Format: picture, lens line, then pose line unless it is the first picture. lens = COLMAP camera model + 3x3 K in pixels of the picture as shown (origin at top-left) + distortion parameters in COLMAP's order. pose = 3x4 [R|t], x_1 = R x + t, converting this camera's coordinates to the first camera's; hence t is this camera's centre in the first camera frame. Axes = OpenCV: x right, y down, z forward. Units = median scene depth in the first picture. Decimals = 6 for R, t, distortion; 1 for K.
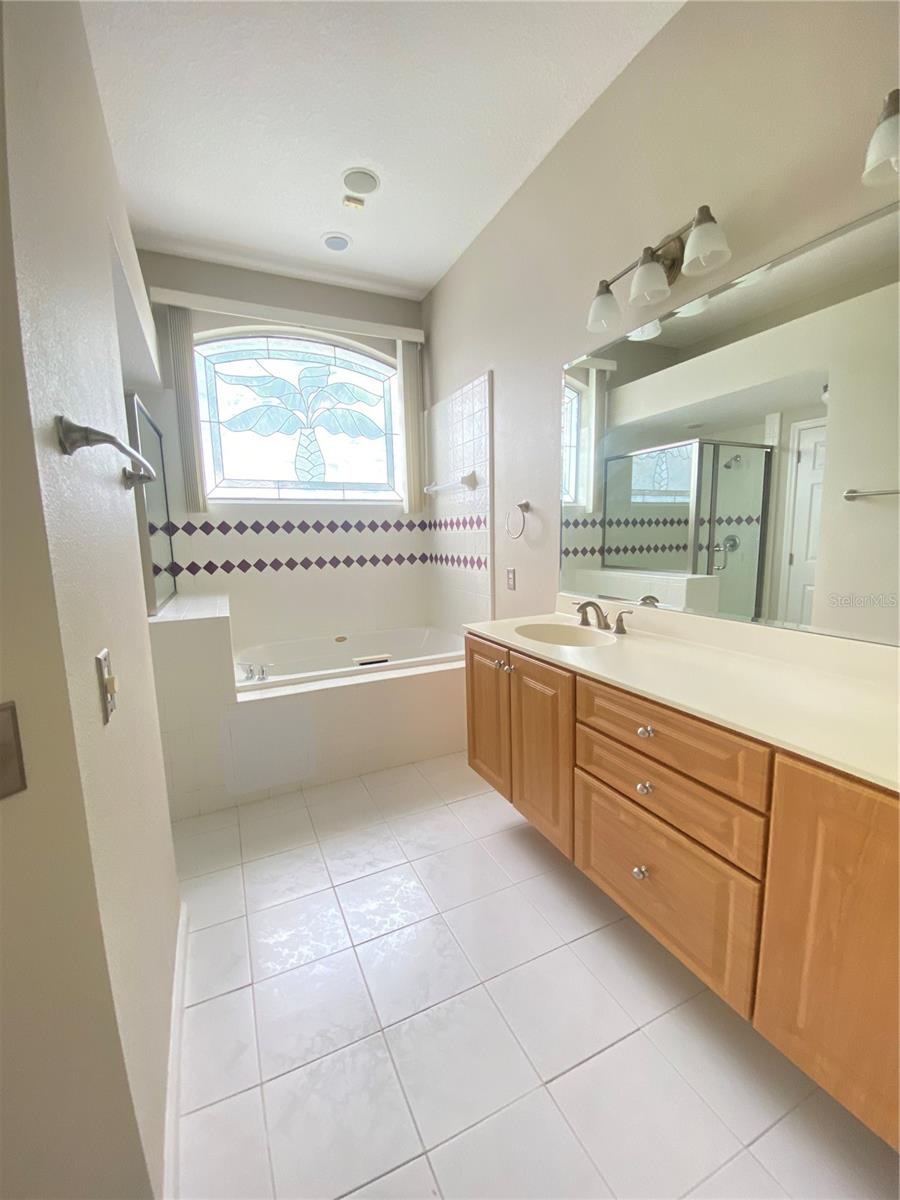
lens RADIAL K [[497.2, 0, 452.8], [0, 497.2, 605.4], [0, 0, 1]] dist [0.003549, -0.008118]
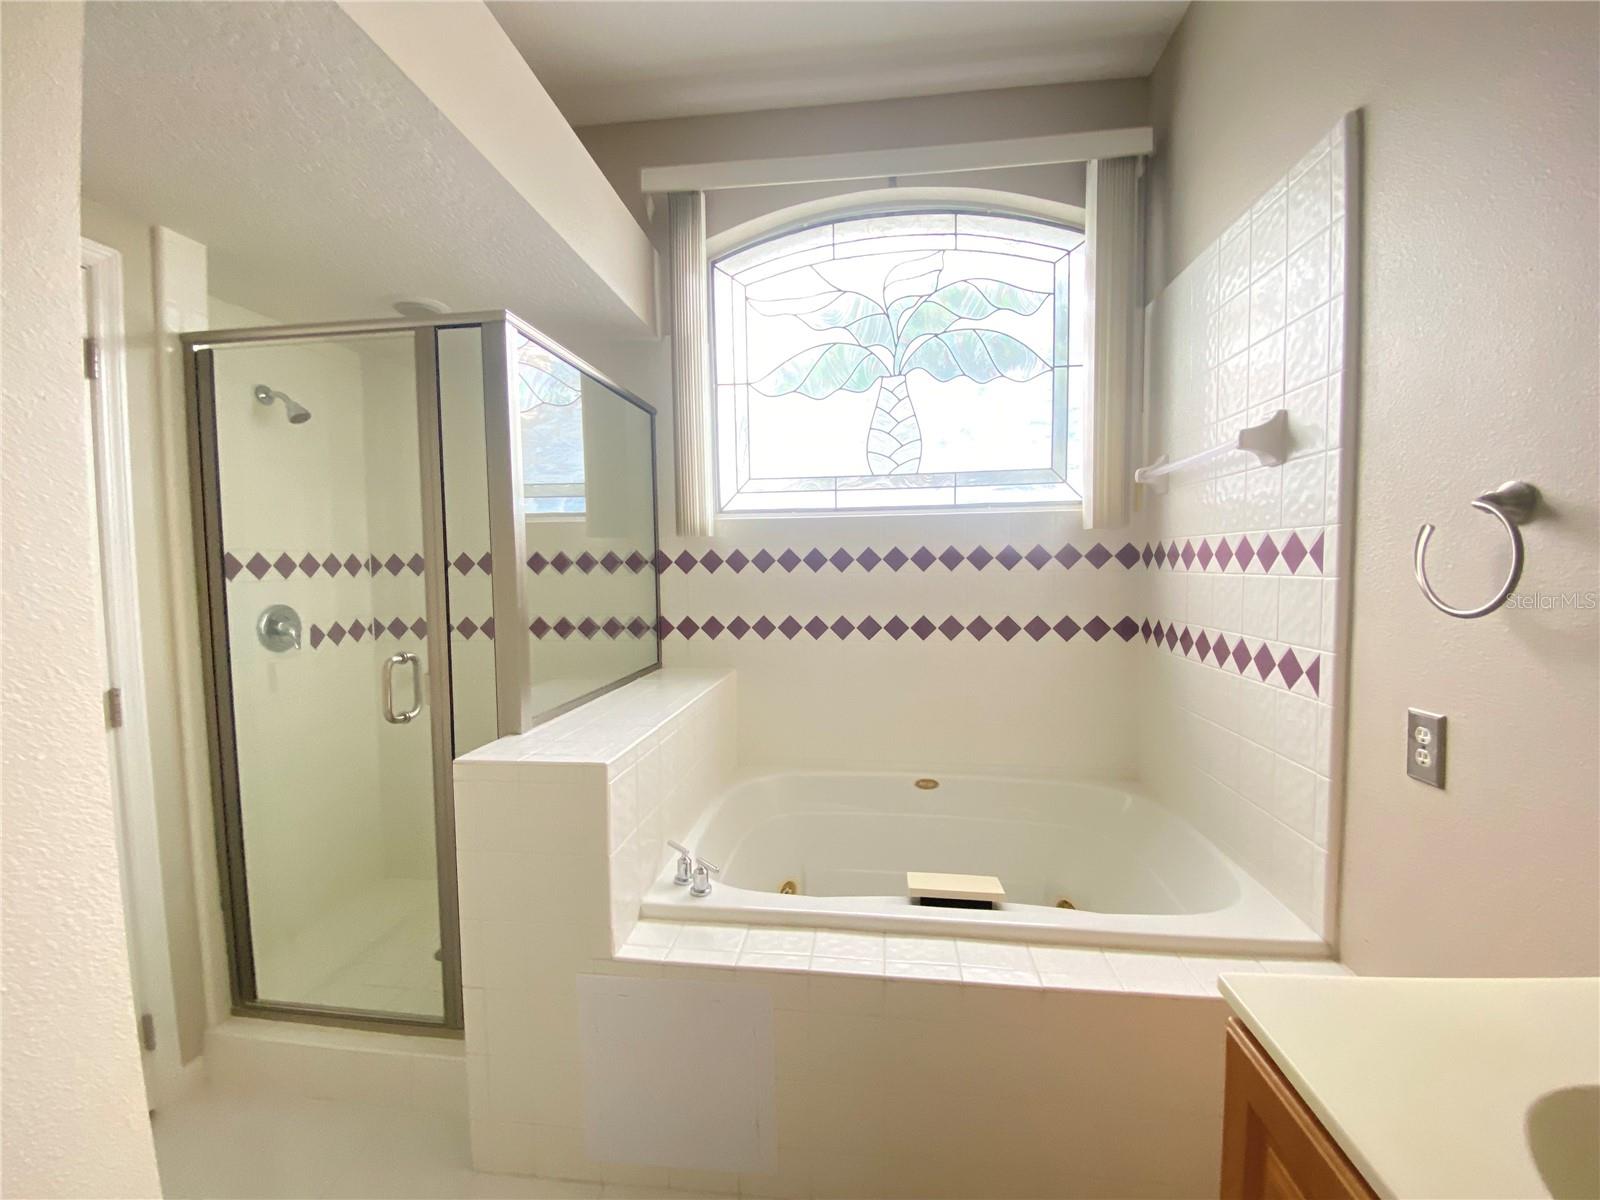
lens RADIAL K [[662.9, 0, 774.3], [0, 662.9, 604.1], [0, 0, 1]] dist [0.003549, -0.008118]
pose [[0.831997, 0.043147, -0.553100, 0.006354], [-0.080697, 0.995780, -0.043708, -0.070858], [0.548880, 0.080999, 0.831968, 0.359019]]
